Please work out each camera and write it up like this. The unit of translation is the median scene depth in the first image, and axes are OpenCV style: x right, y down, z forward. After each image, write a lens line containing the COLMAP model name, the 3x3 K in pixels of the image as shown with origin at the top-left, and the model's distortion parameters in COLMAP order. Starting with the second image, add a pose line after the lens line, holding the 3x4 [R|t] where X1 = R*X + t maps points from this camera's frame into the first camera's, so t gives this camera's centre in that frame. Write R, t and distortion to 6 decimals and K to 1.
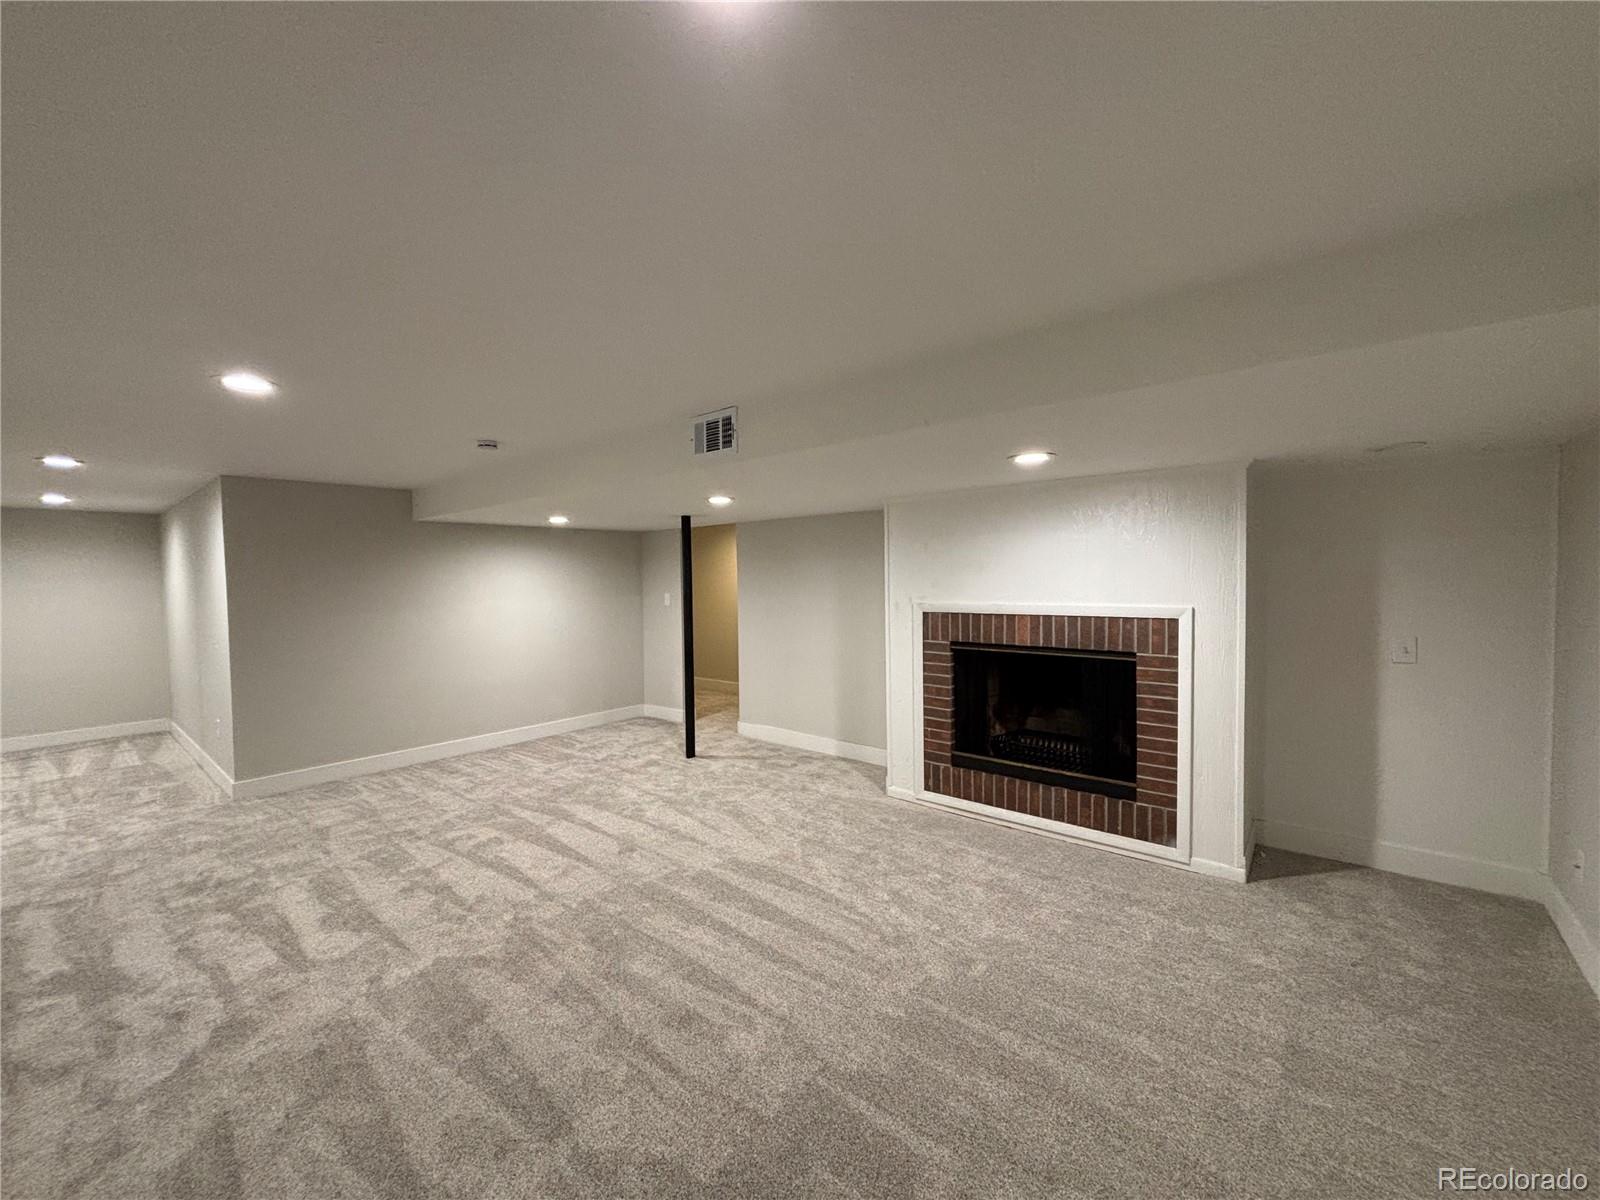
lens RADIAL K [[640.4, 0, 793.0], [0, 640.4, 601.7], [0, 0, 1]] dist [0.007833, -0.001682]
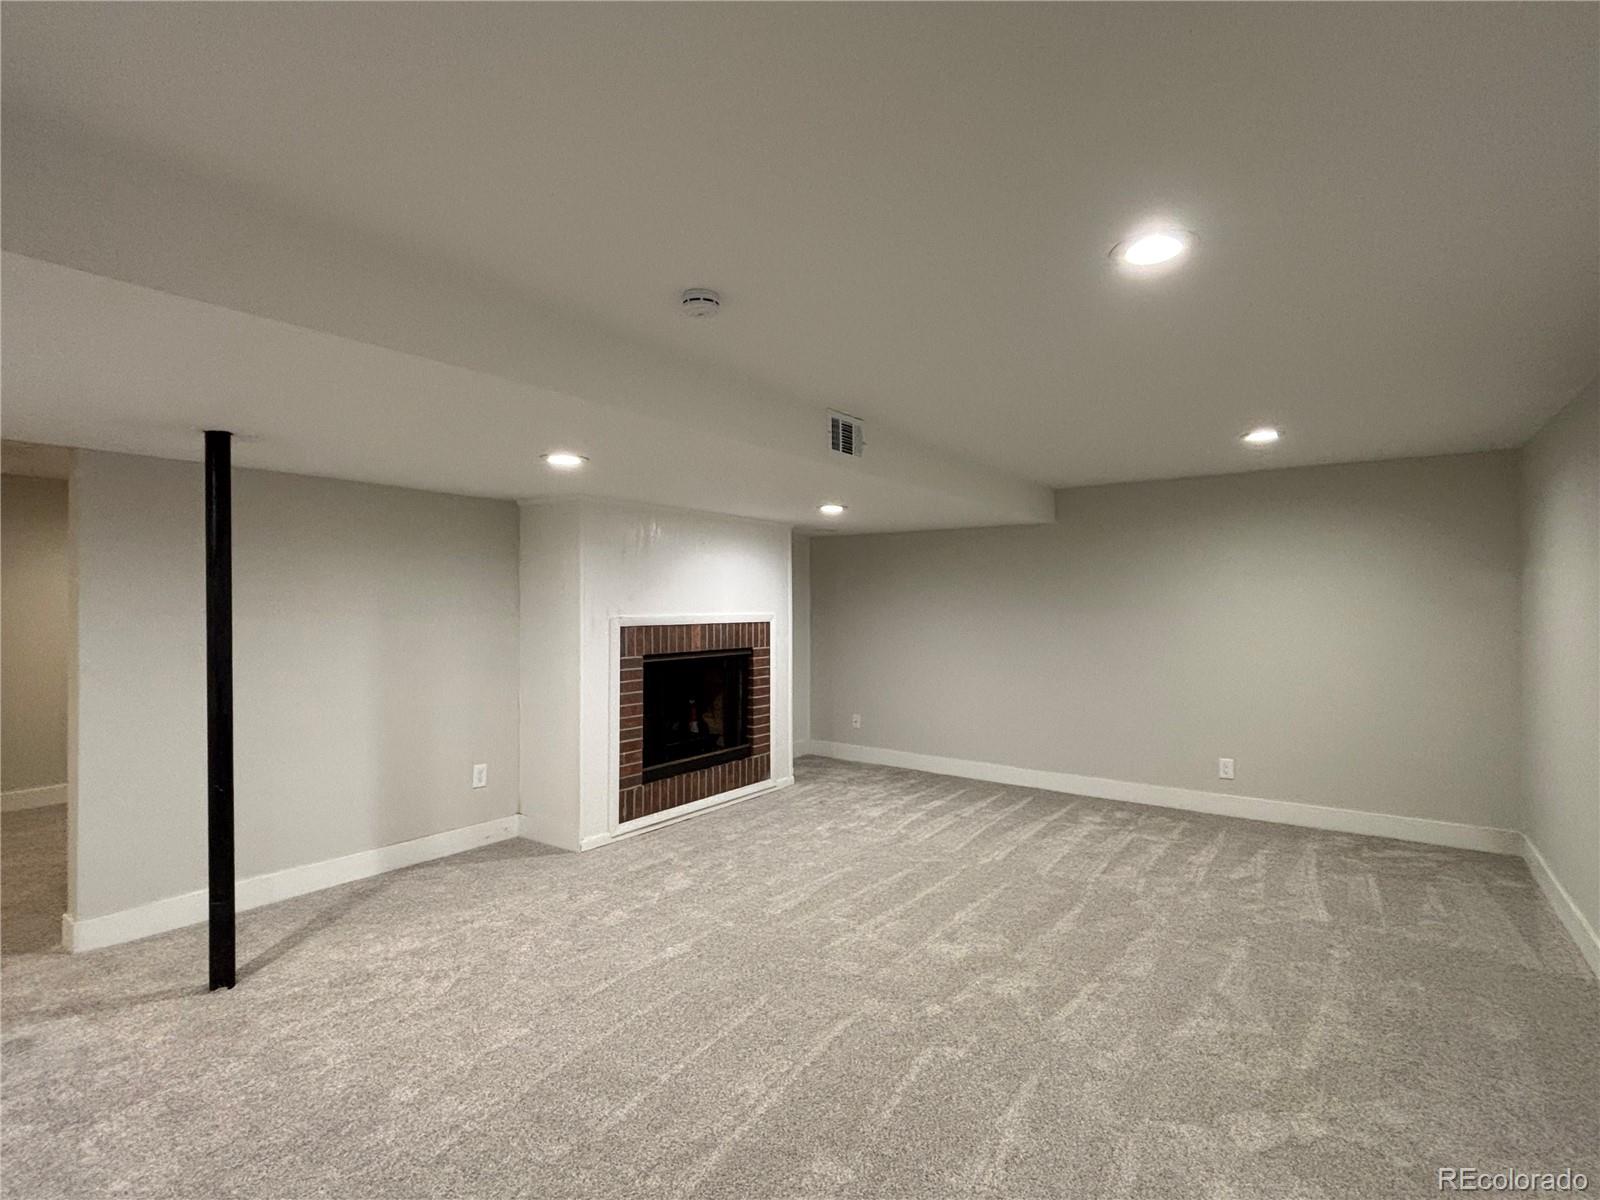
lens RADIAL K [[749.9, 0, 808.9], [0, 749.9, 596.0], [0, 0, 1]] dist [-0.000968, -0.000569]
pose [[-0.055863, 0.019683, 0.998244, -0.964411], [0.040605, 0.999023, -0.017426, 0.001889], [-0.997612, 0.039561, -0.056608, 0.858909]]
